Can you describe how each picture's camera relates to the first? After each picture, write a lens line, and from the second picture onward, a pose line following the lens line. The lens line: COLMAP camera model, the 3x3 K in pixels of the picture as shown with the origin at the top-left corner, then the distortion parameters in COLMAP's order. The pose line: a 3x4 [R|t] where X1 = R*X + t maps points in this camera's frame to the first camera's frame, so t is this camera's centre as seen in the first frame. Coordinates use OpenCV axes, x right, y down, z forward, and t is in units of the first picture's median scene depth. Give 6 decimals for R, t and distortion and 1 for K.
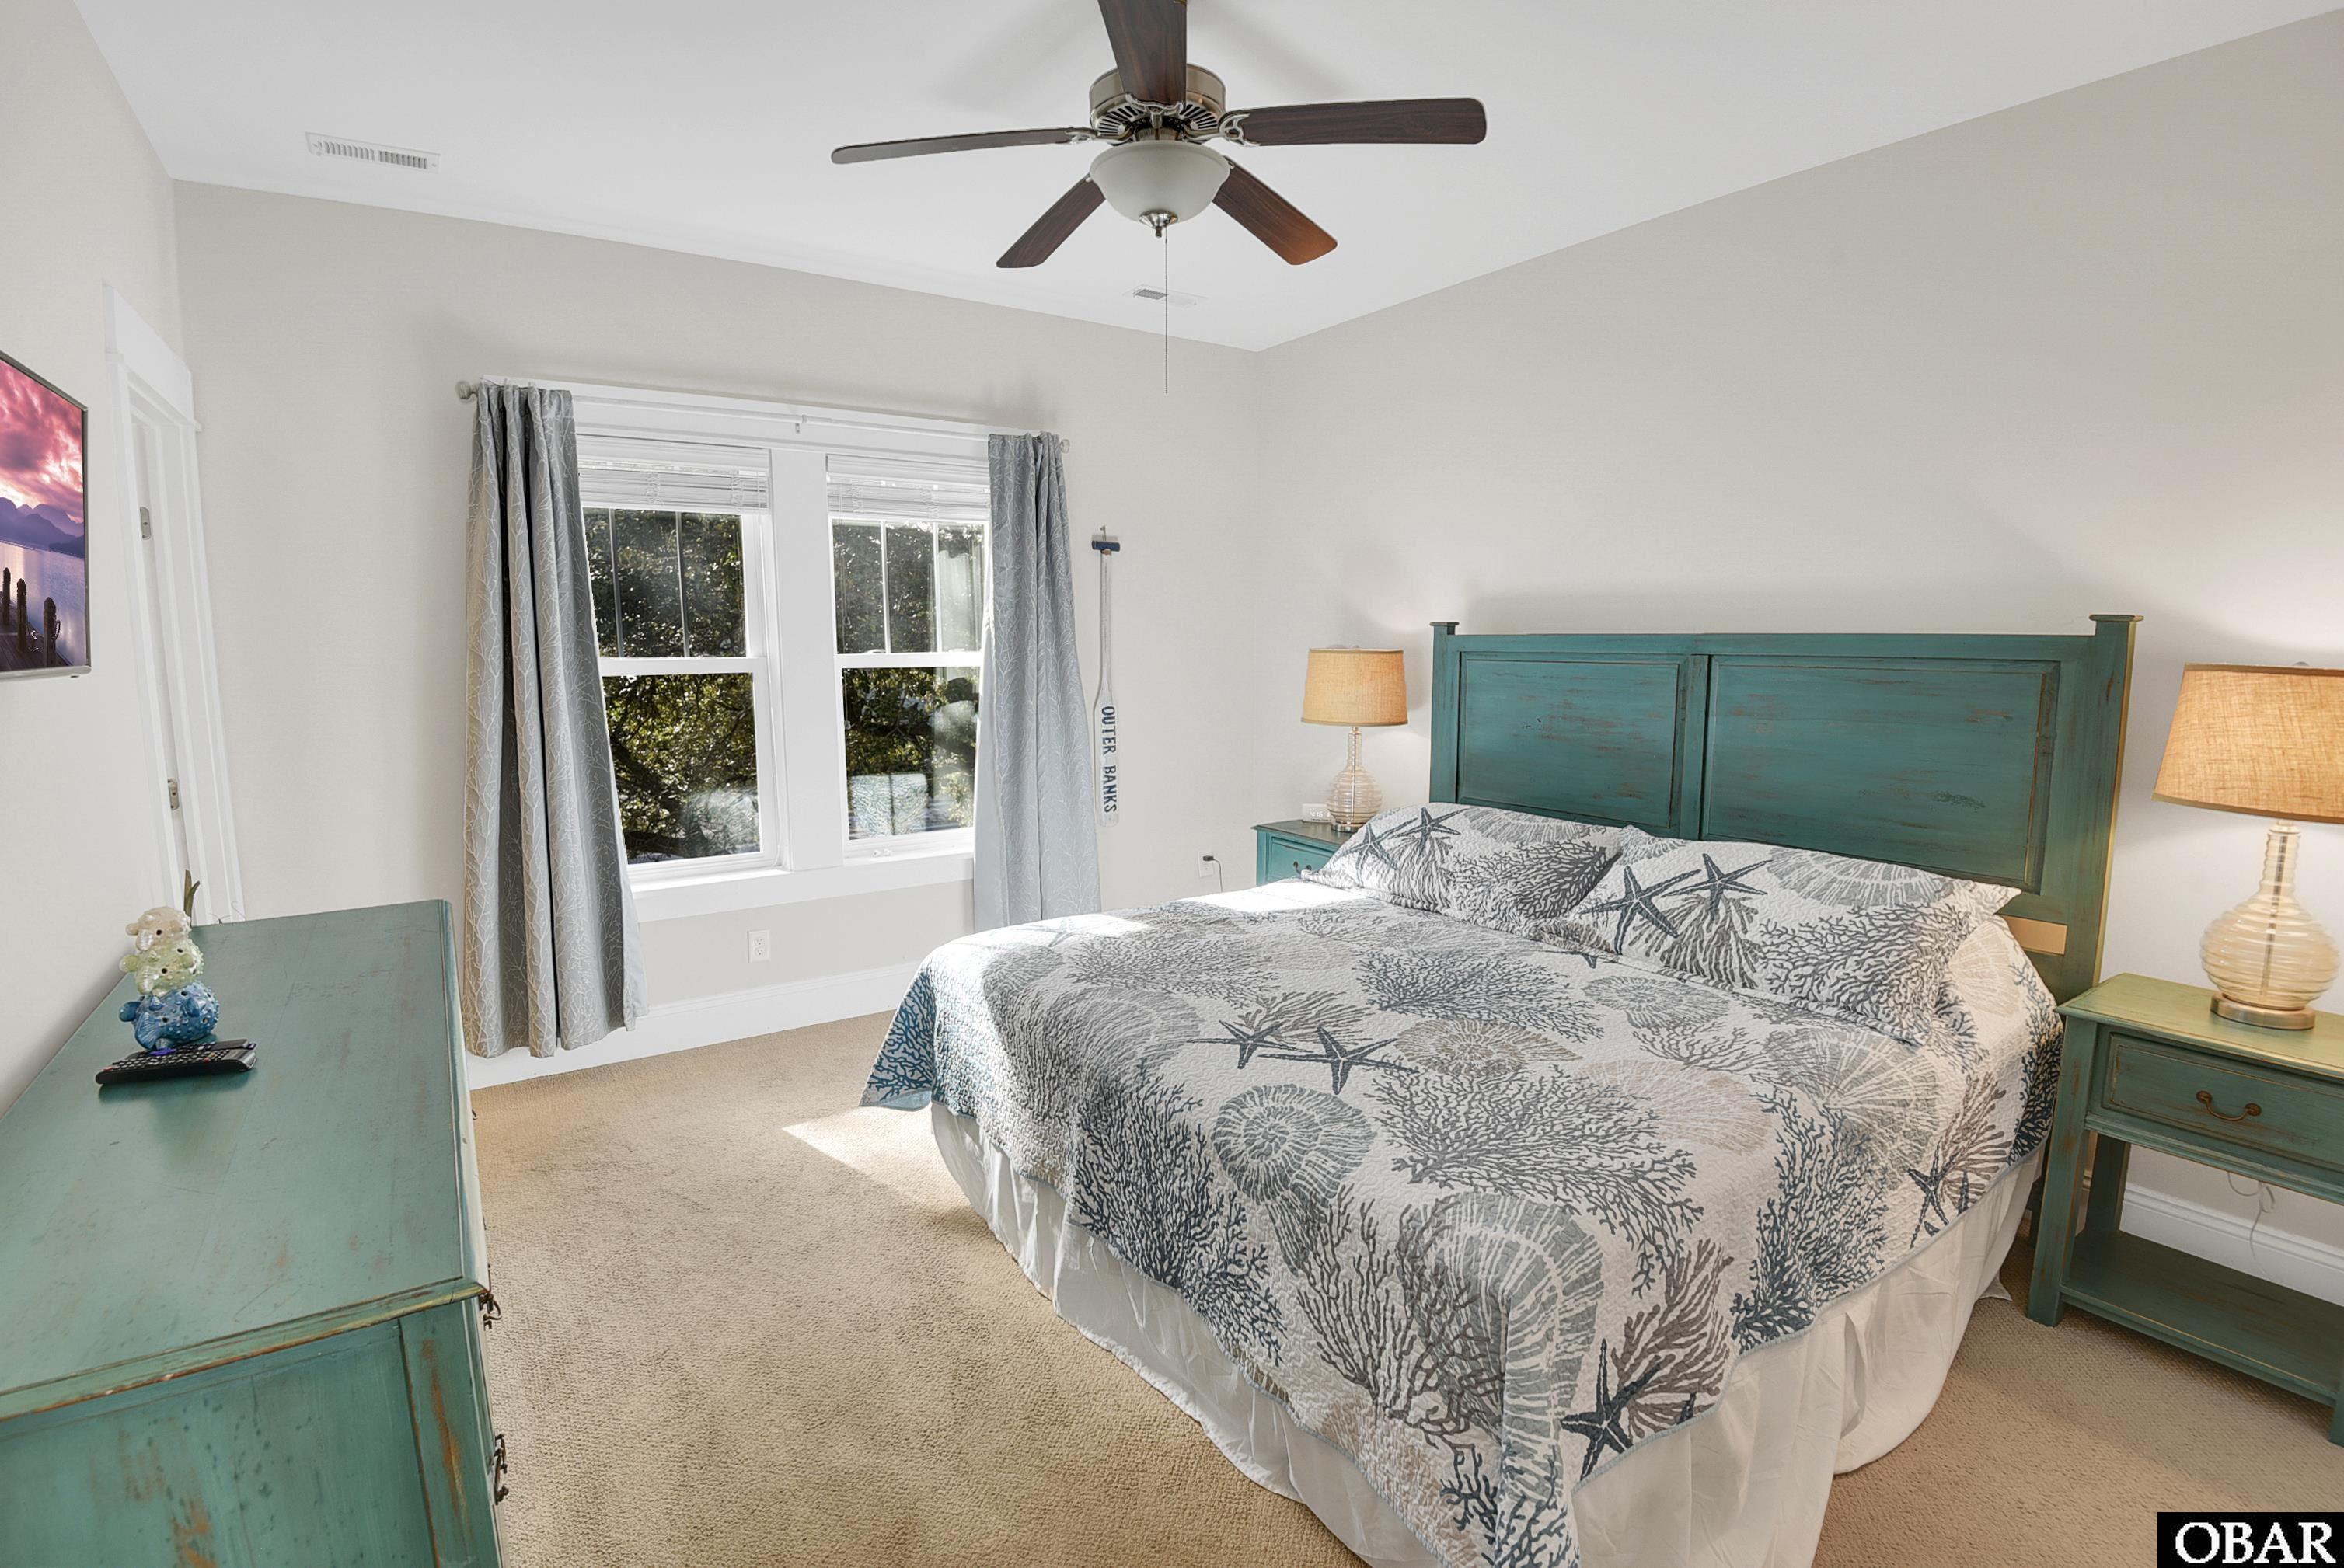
lens RADIAL K [[1116.5, 0, 1177.0], [0, 1116.5, 783.5], [0, 0, 1]] dist [-0.021744, -0.013558]
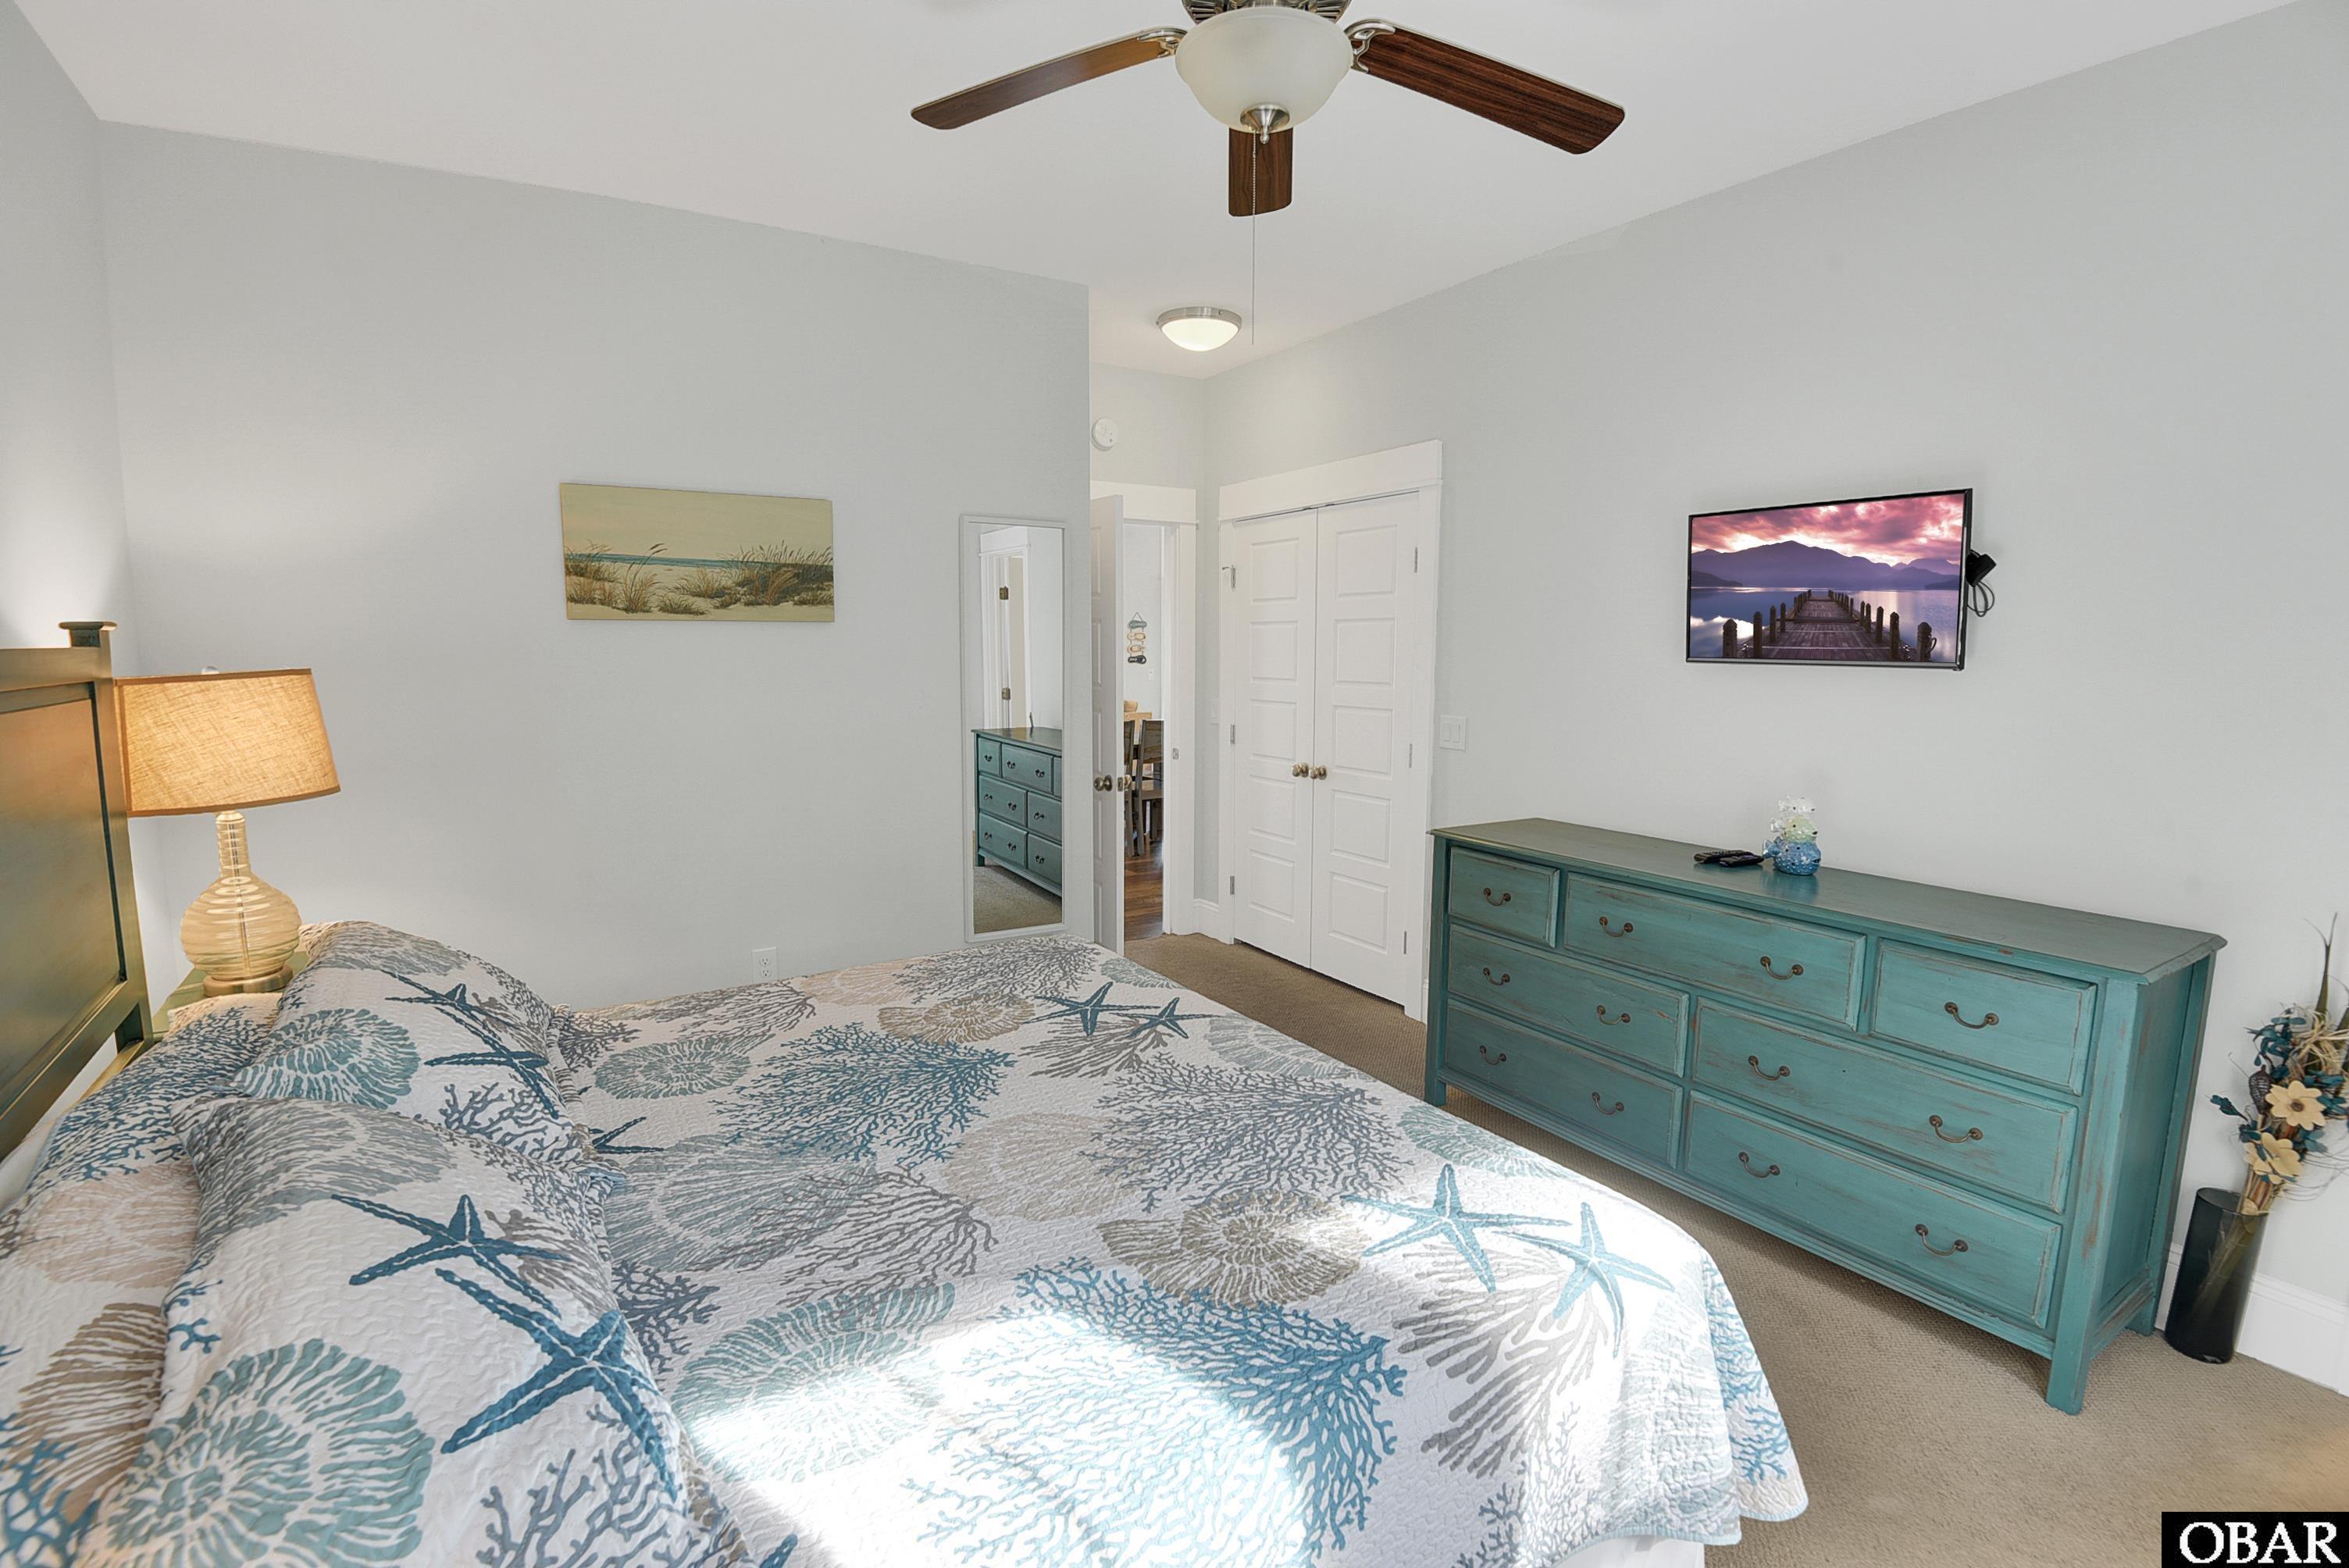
lens RADIAL K [[1119.0, 0, 1167.5], [0, 1119.0, 784.8], [0, 0, 1]] dist [-0.021744, -0.013558]
pose [[-0.999112, -0.006523, 0.041629, 0.016216], [0.004279, 0.967128, 0.254254, -0.253463], [-0.041919, 0.254206, -0.966241, 1.887102]]
